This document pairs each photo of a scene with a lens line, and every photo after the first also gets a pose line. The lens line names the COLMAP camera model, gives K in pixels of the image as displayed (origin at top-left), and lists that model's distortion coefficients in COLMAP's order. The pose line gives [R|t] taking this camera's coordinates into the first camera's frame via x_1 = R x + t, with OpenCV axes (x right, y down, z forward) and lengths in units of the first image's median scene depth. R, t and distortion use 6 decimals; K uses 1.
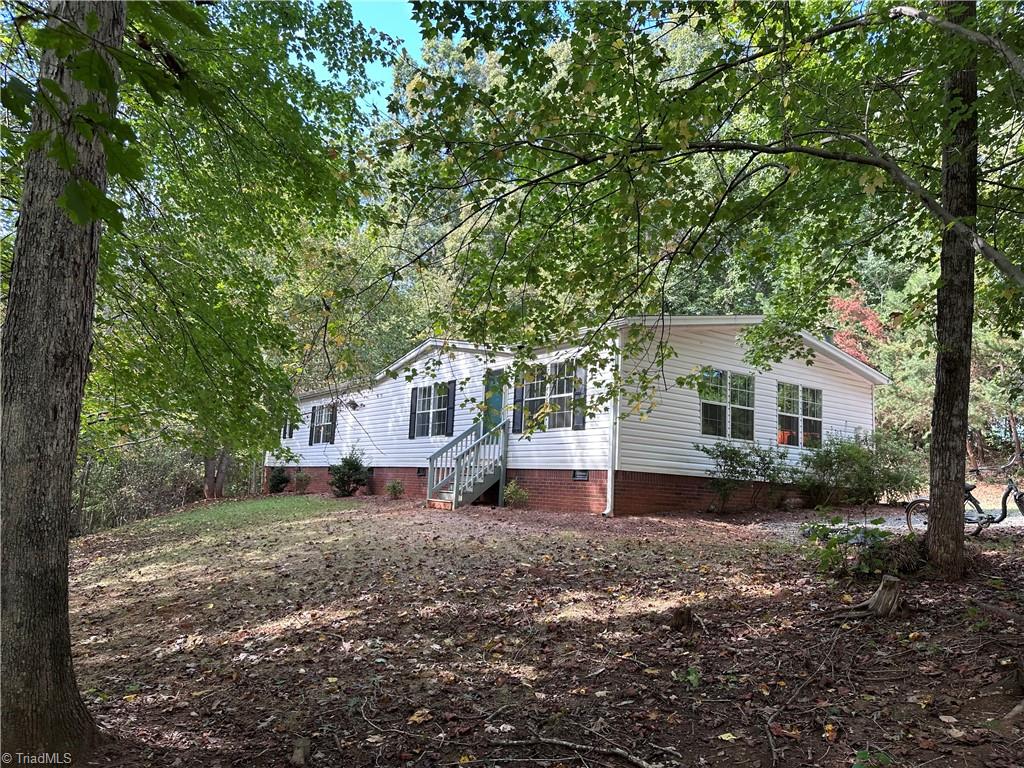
lens RADIAL K [[720.8, 0, 512.0], [0, 720.8, 384.0], [0, 0, 1]] dist [0.194534, -0.406505]
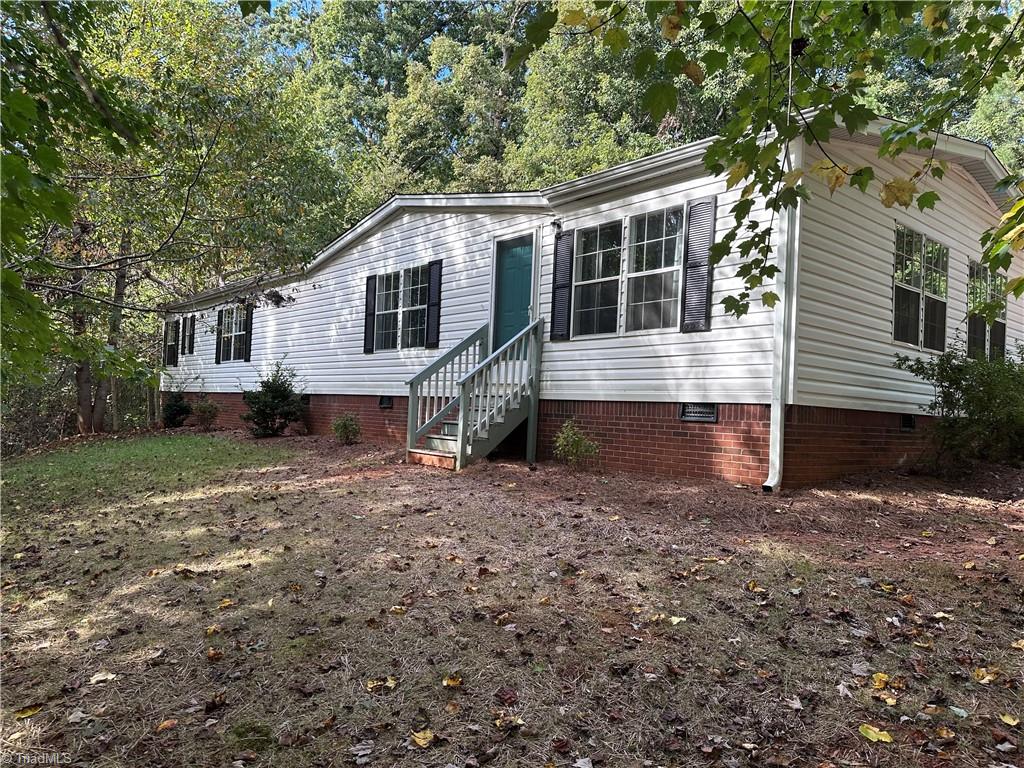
lens RADIAL K [[720.8, 0, 512.0], [0, 720.8, 384.0], [0, 0, 1]] dist [0.194534, -0.406505]
pose [[0.995435, -0.000811, 0.095443, -0.085388], [-0.009248, 0.994440, 0.104901, 0.039255], [-0.094997, -0.105304, 0.989892, 0.388530]]
